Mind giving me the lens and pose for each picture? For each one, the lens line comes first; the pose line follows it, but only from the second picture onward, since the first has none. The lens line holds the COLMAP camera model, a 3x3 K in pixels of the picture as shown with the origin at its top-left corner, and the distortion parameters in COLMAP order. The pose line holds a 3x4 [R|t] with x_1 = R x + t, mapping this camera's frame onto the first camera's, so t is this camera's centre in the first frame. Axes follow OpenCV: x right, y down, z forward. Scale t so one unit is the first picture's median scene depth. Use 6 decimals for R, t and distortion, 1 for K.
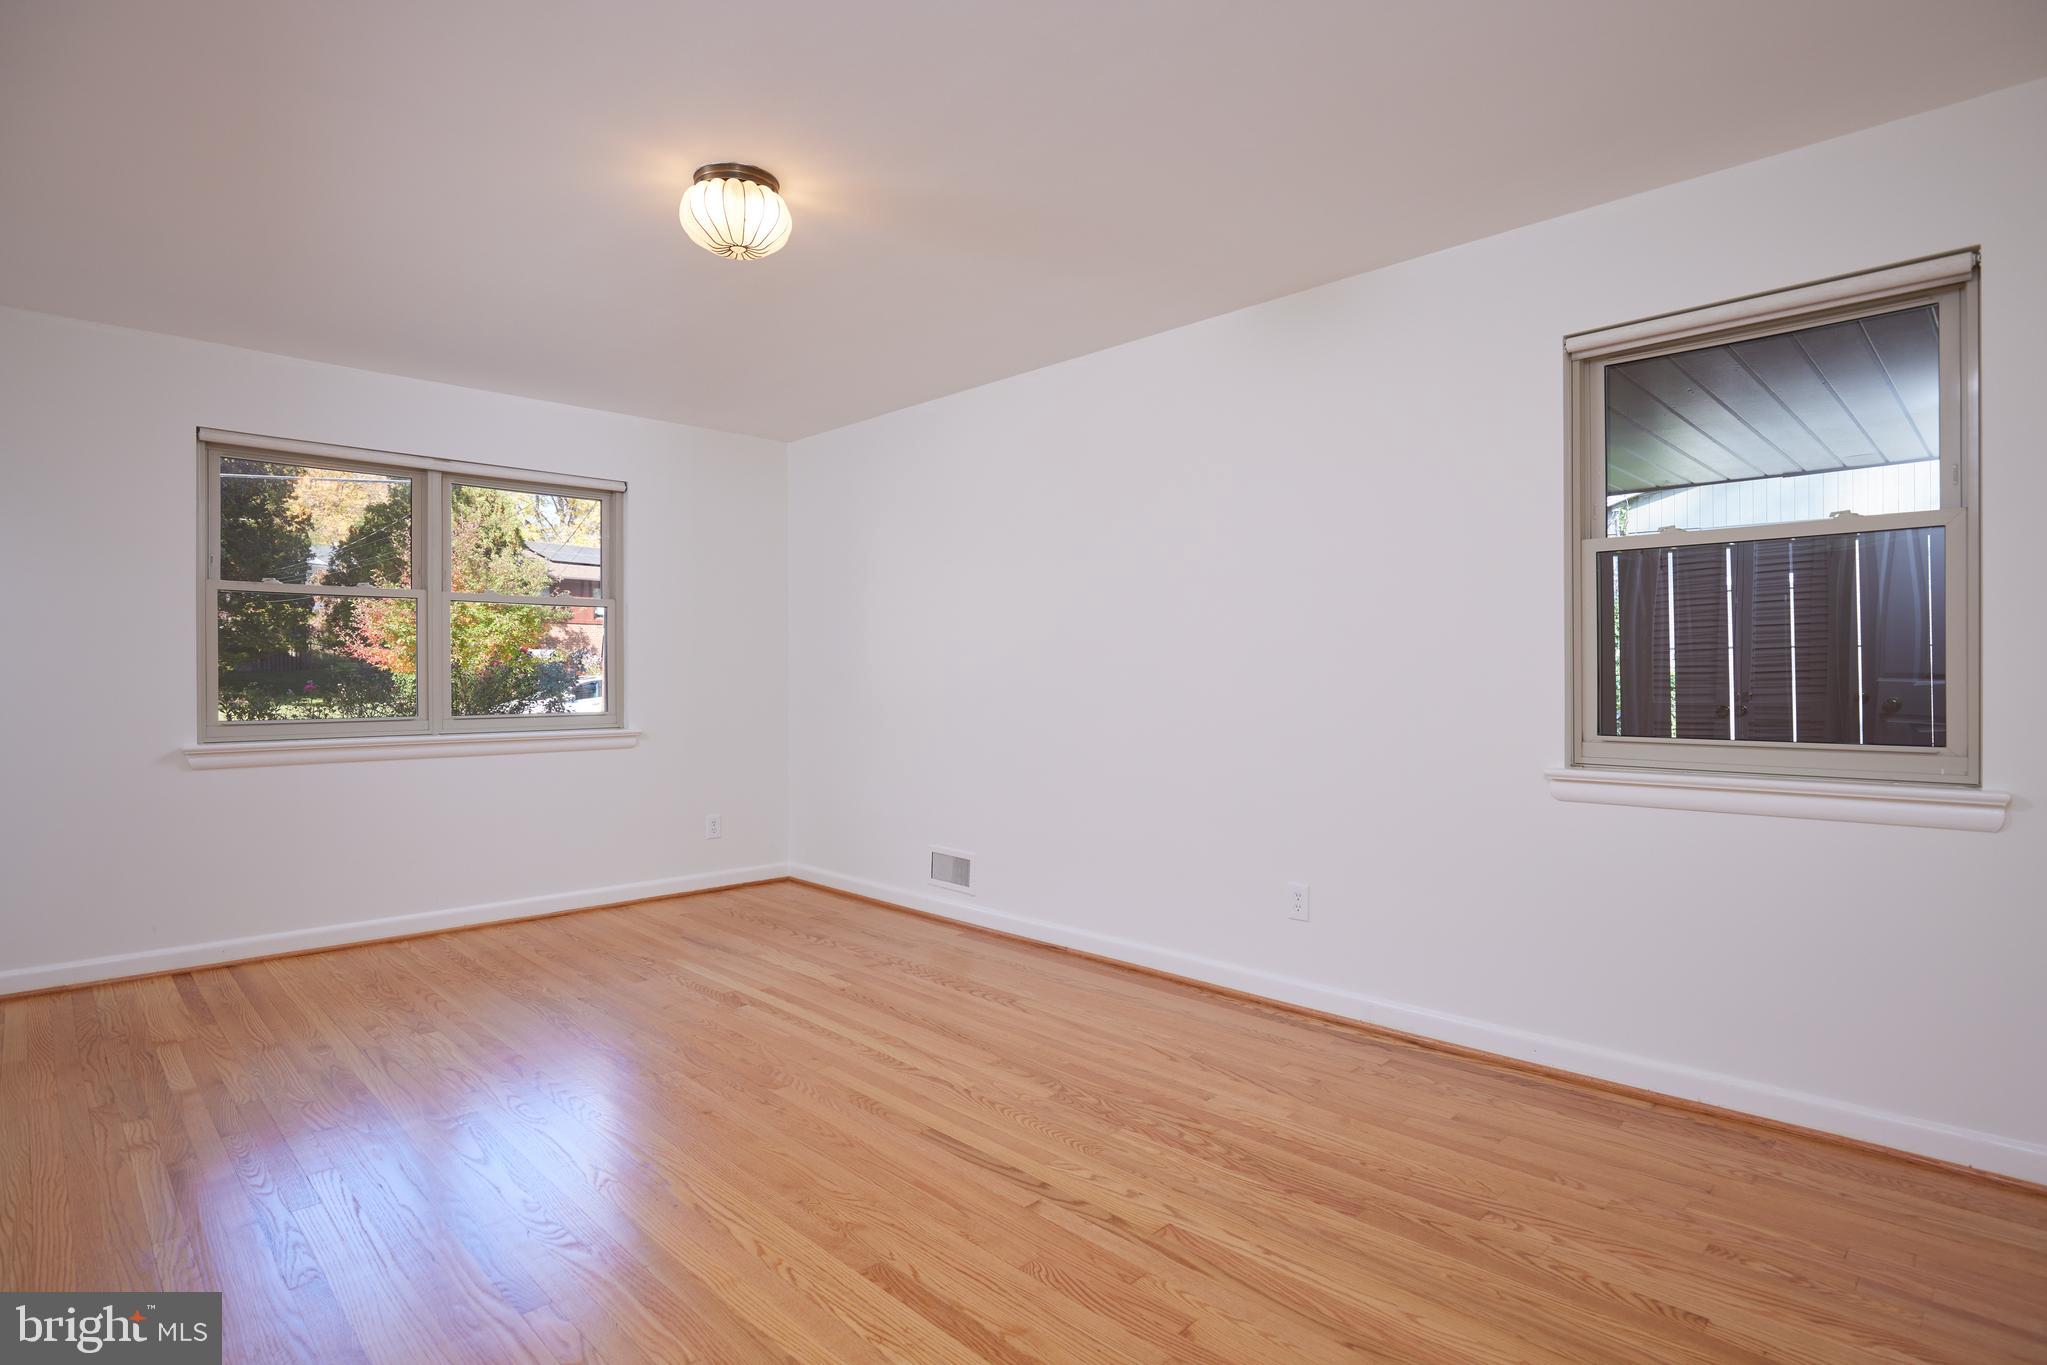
lens RADIAL K [[1036.8, 0, 1032.2], [0, 1036.8, 676.9], [0, 0, 1]] dist [-0.020135, 0.000326]
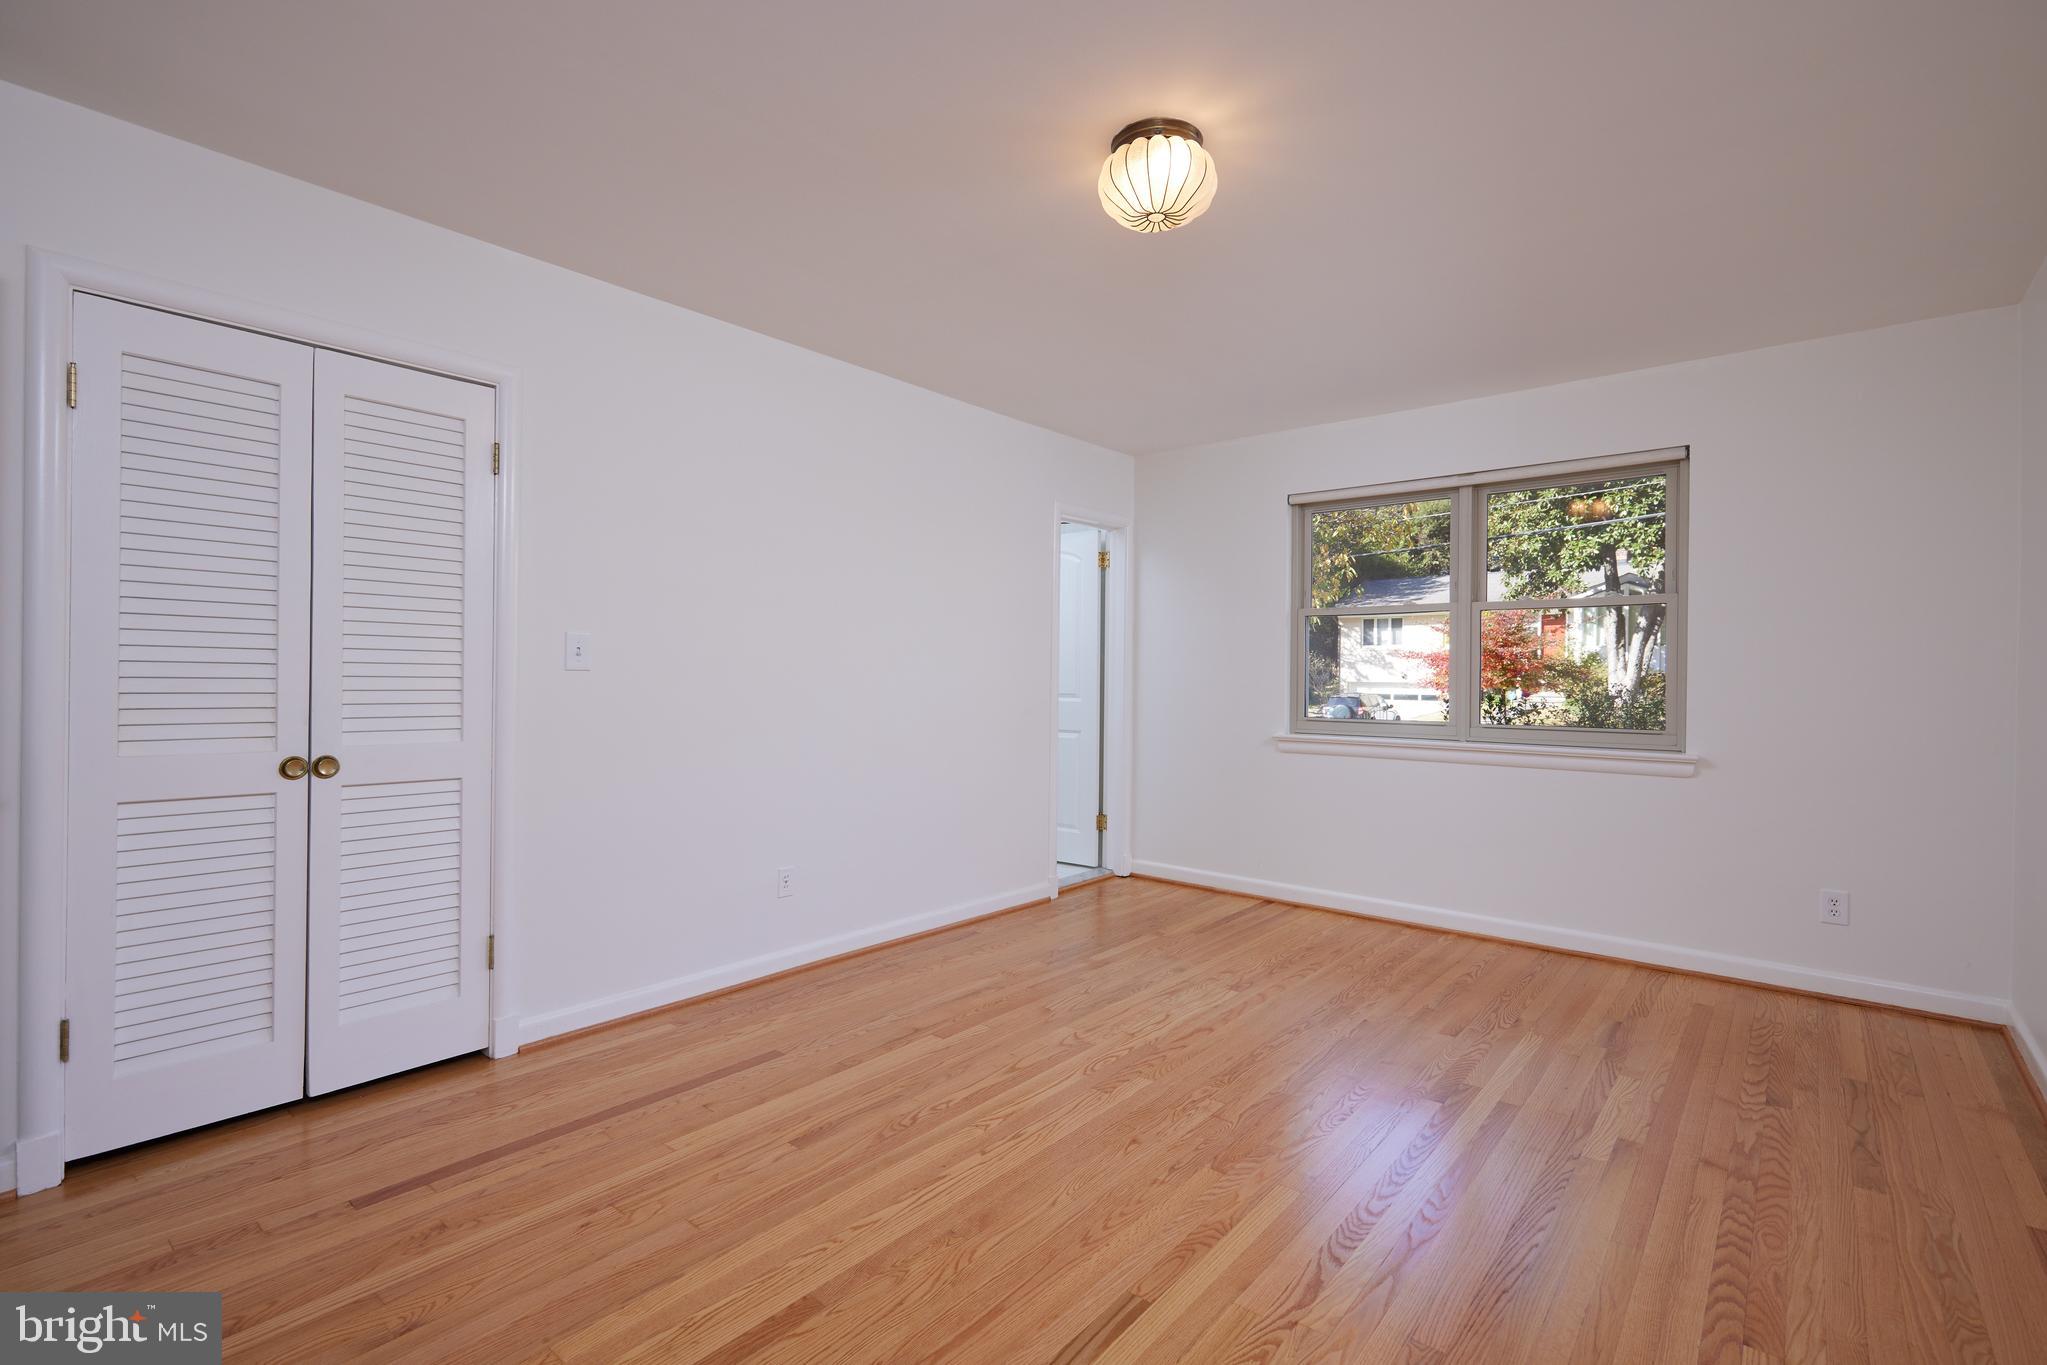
lens RADIAL K [[928.8, 0, 1034.8], [0, 928.8, 677.8], [0, 0, 1]] dist [-0.004774, -0.000736]
pose [[0.090179, -0.001842, -0.995924, 0.358493], [-0.015961, 0.999867, -0.003294, 0.002611], [0.995798, 0.016193, 0.090137, 0.567441]]
